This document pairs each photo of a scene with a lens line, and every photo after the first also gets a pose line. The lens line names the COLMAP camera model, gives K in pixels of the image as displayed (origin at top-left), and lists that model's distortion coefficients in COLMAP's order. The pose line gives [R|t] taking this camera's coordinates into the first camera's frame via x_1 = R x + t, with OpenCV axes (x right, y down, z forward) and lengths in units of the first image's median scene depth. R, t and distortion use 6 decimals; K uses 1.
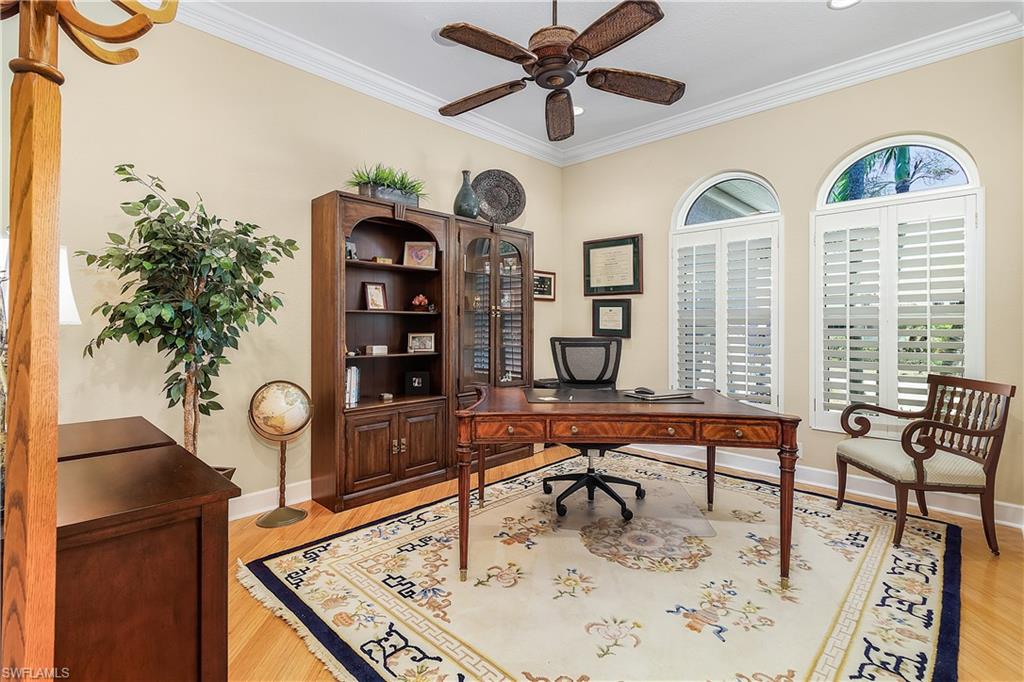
lens RADIAL K [[472.8, 0, 506.4], [0, 472.8, 334.7], [0, 0, 1]] dist [0.000993, 0.000356]
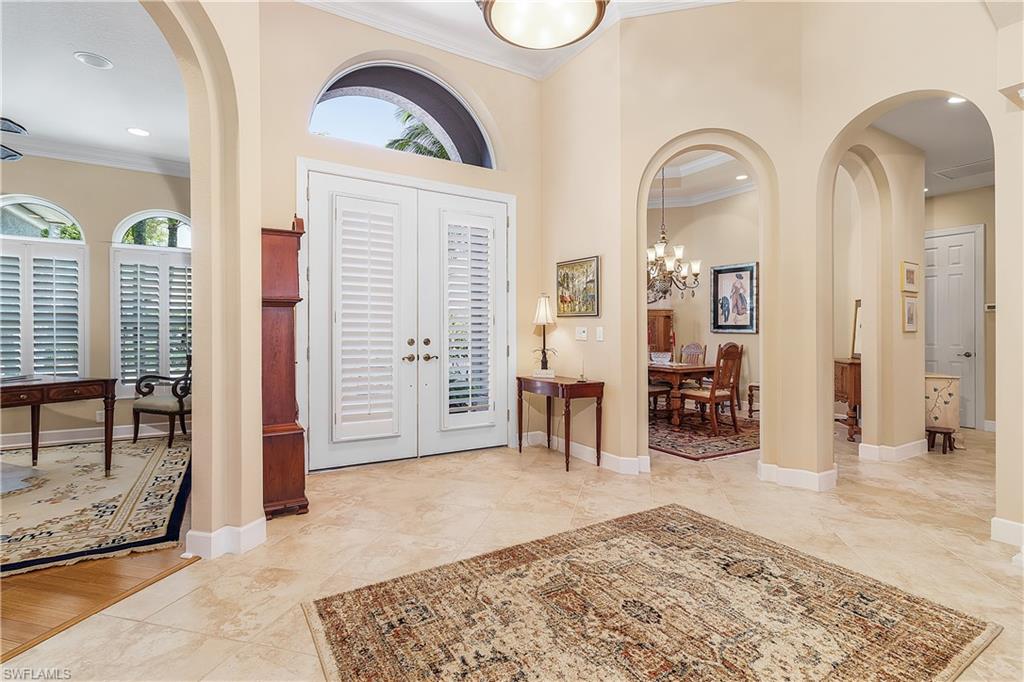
lens RADIAL K [[478.8, 0, 511.5], [0, 478.8, 326.7], [0, 0, 1]] dist [0.000803, 0.000253]
pose [[0.259703, 0.005005, 0.965676, -0.568685], [0.013919, 0.999863, -0.008926, 0.016524], [-0.965588, 0.015759, 0.259598, -0.697473]]
